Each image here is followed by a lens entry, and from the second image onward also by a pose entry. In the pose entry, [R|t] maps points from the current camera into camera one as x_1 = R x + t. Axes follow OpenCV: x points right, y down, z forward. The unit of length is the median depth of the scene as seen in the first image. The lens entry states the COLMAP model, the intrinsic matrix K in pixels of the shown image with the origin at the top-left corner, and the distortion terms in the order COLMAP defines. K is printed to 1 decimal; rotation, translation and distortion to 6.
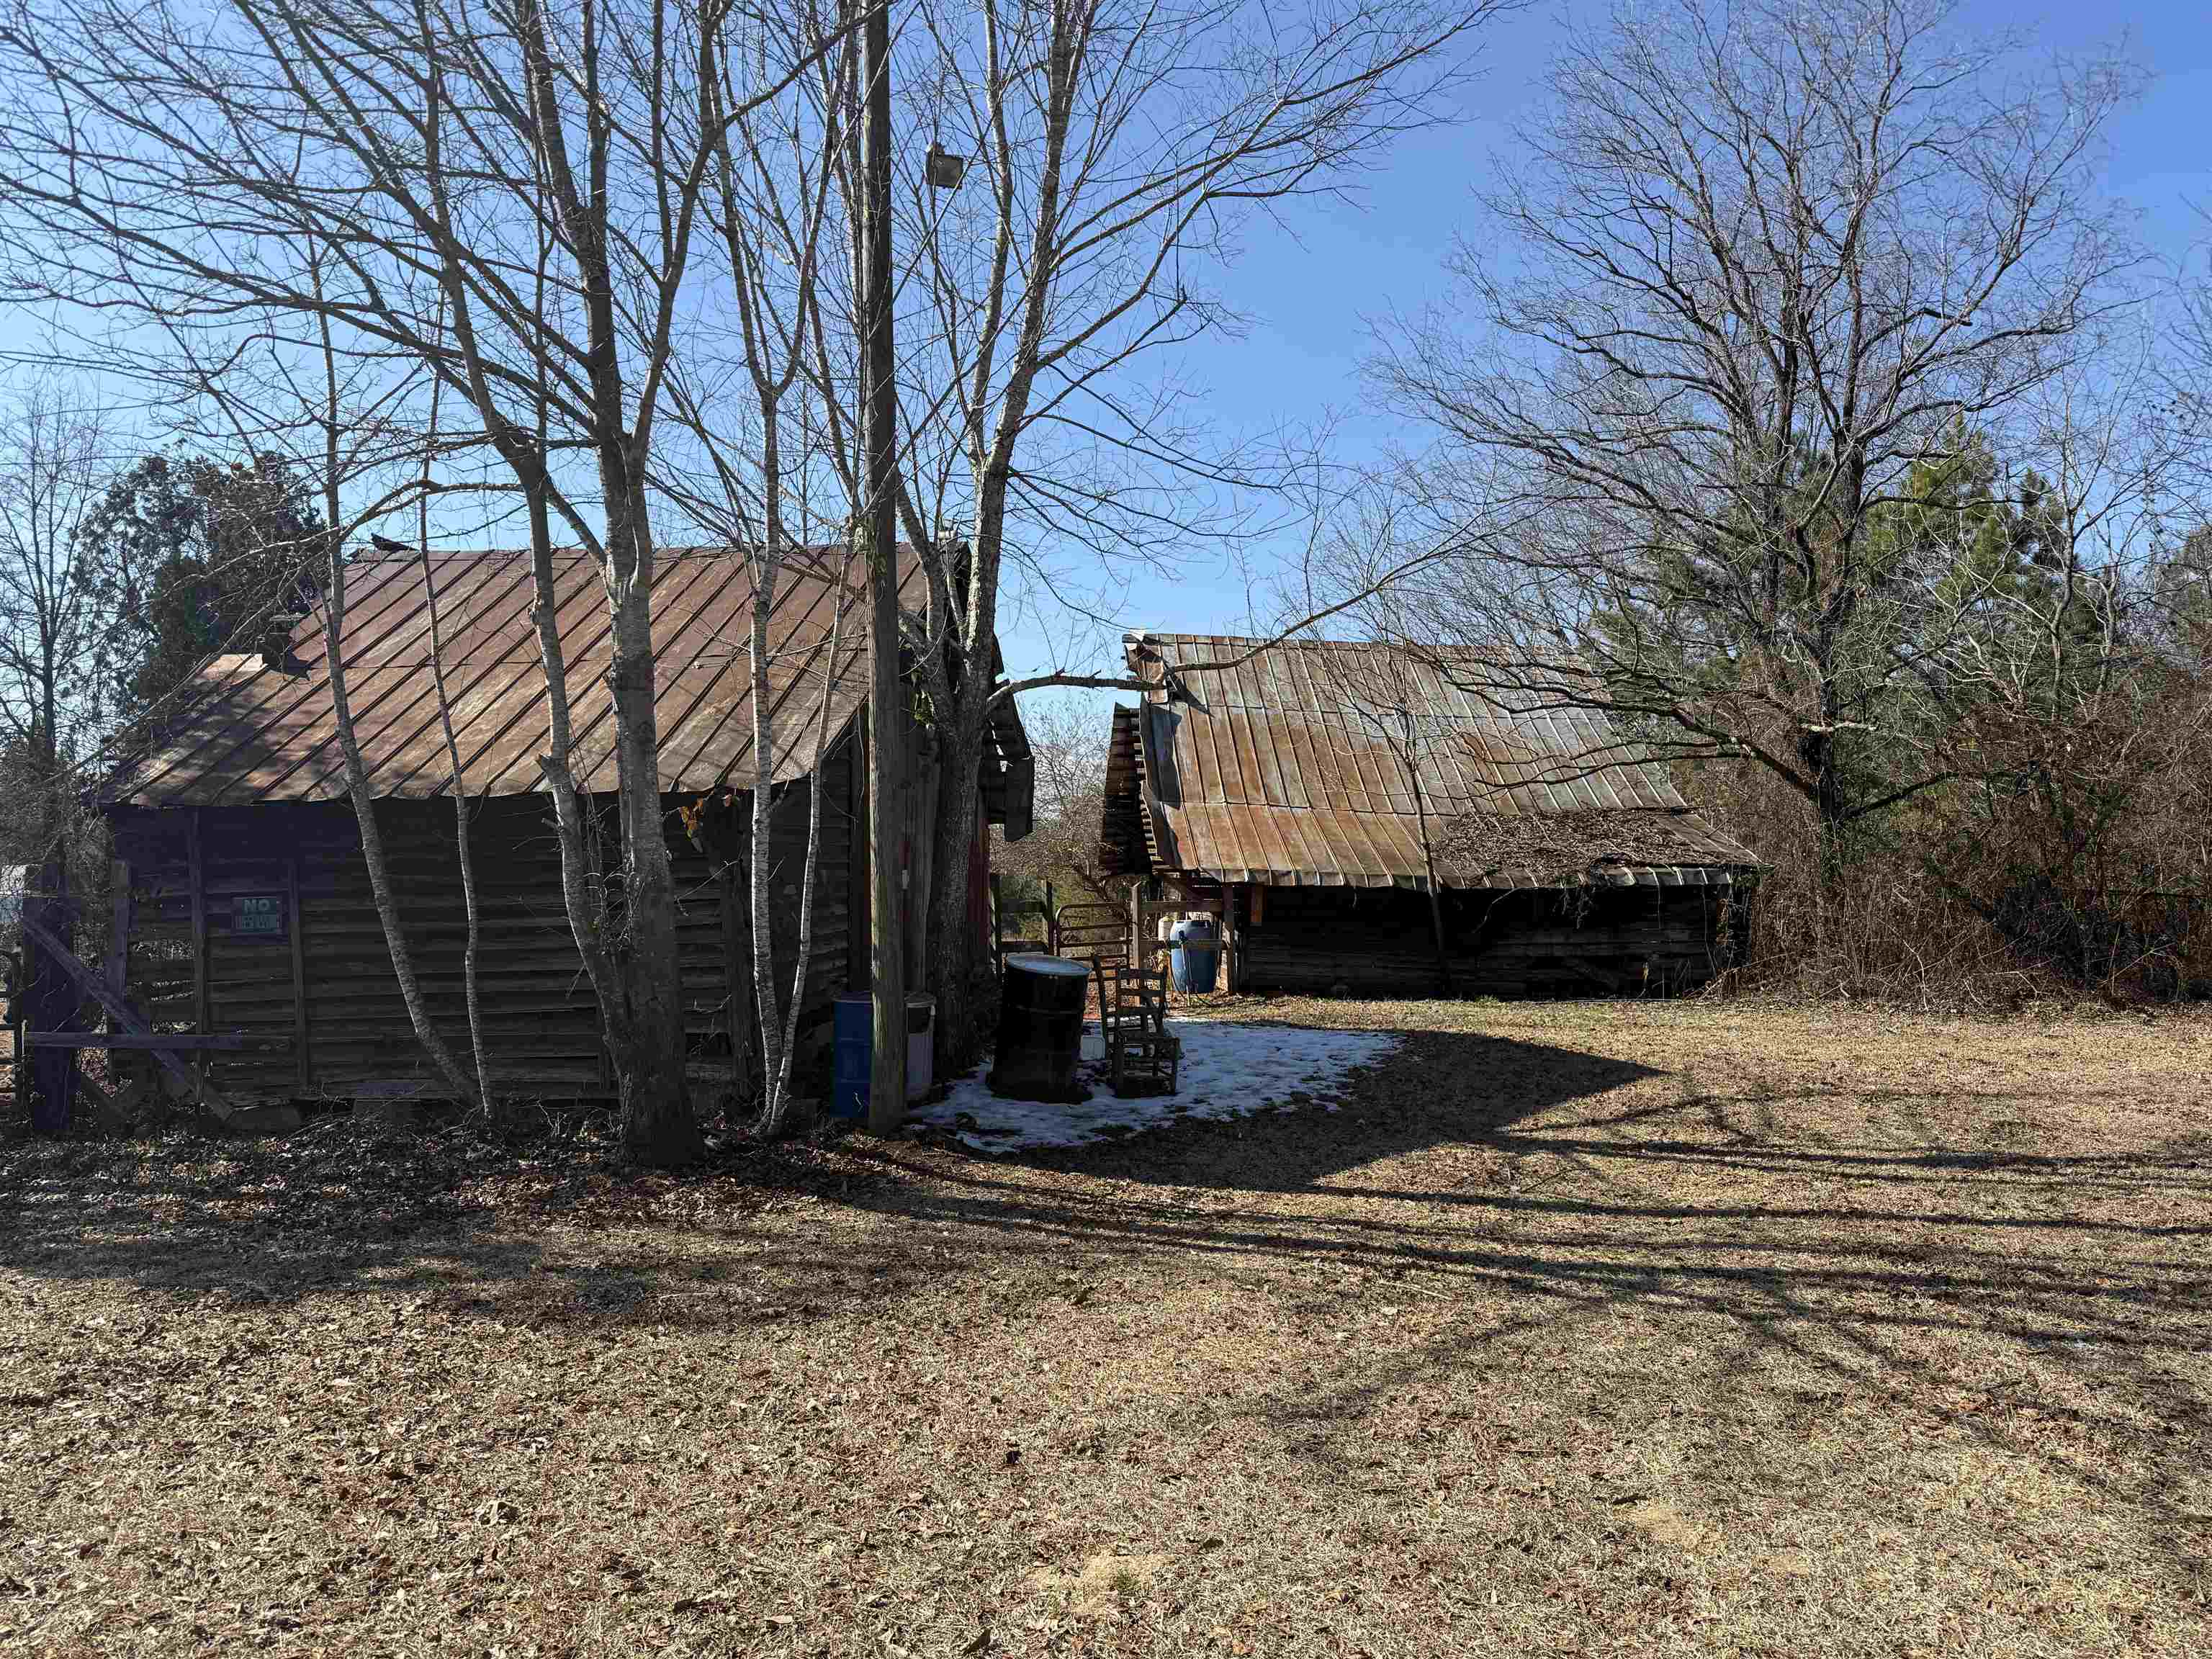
lens RADIAL K [[1544.4, 0, 1106.0], [0, 1544.4, 829.5], [0, 0, 1]] dist [0.105583, -0.148481]
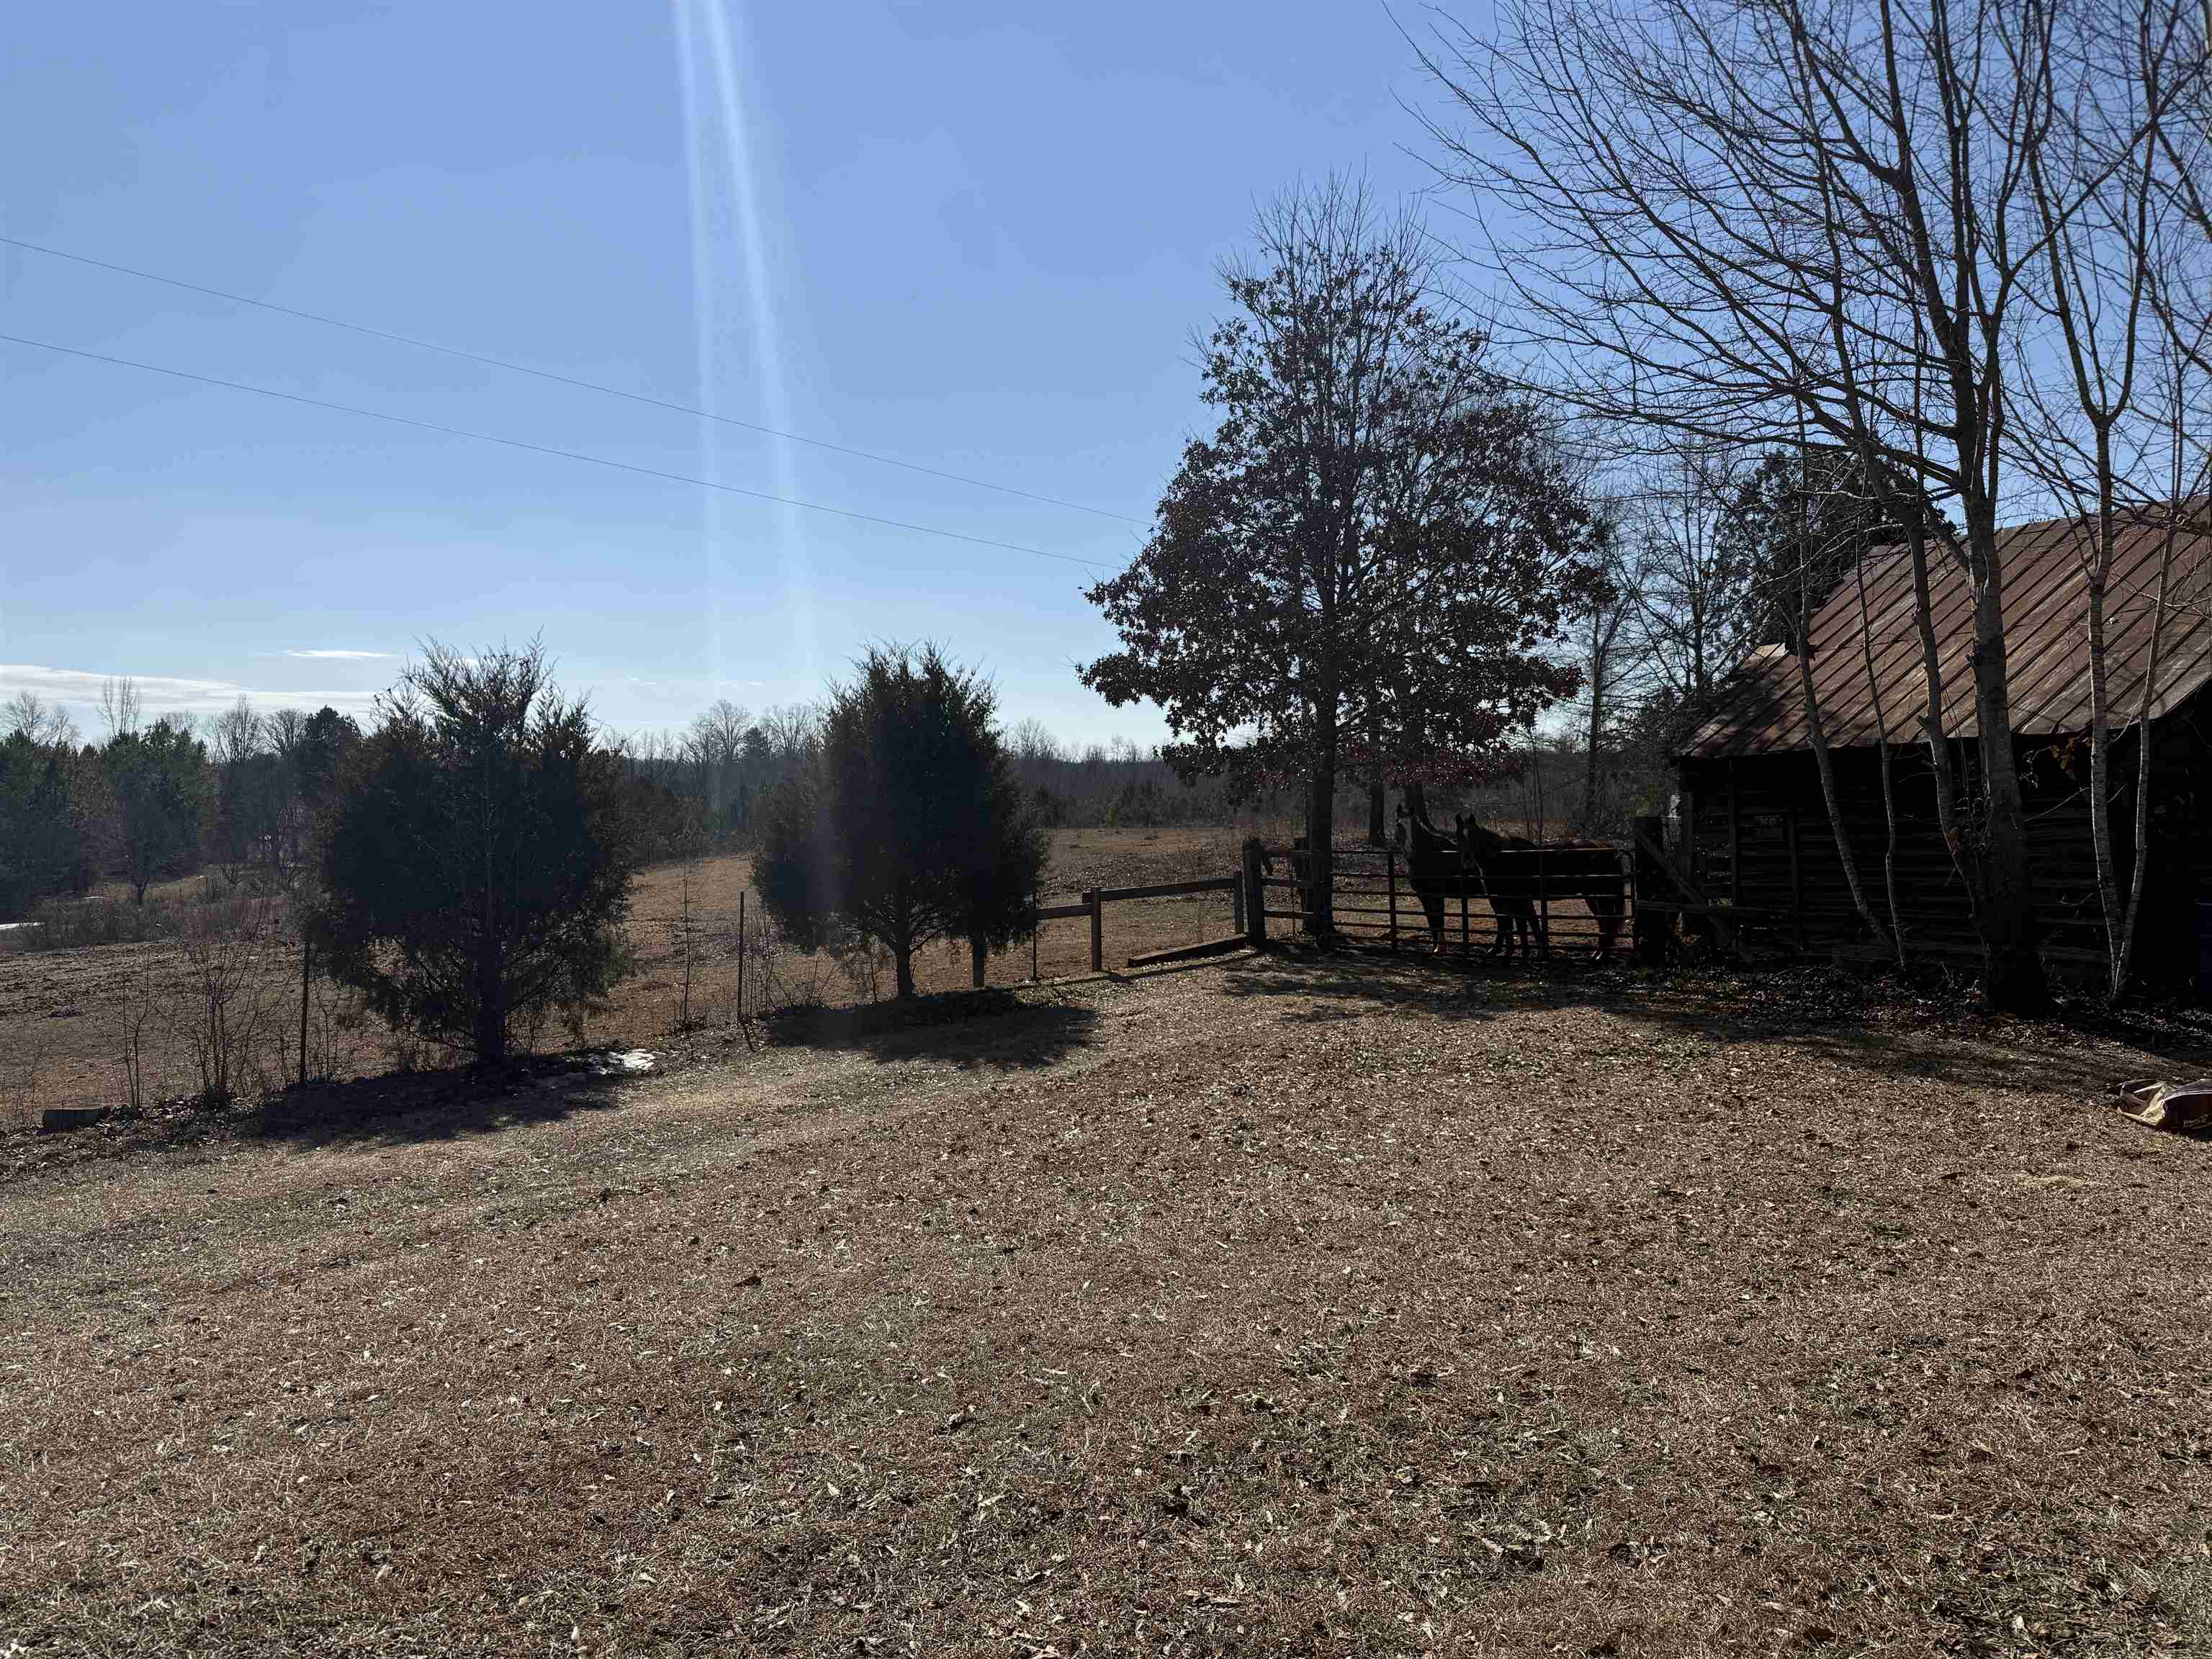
lens RADIAL K [[1544.4, 0, 1106.0], [0, 1544.4, 829.5], [0, 0, 1]] dist [0.105583, -0.148481]
pose [[0.559666, 0.010682, -0.828649, 0.332142], [0.029755, 0.999013, 0.032975, -0.010439], [0.828184, -0.043111, 0.558796, -0.342278]]
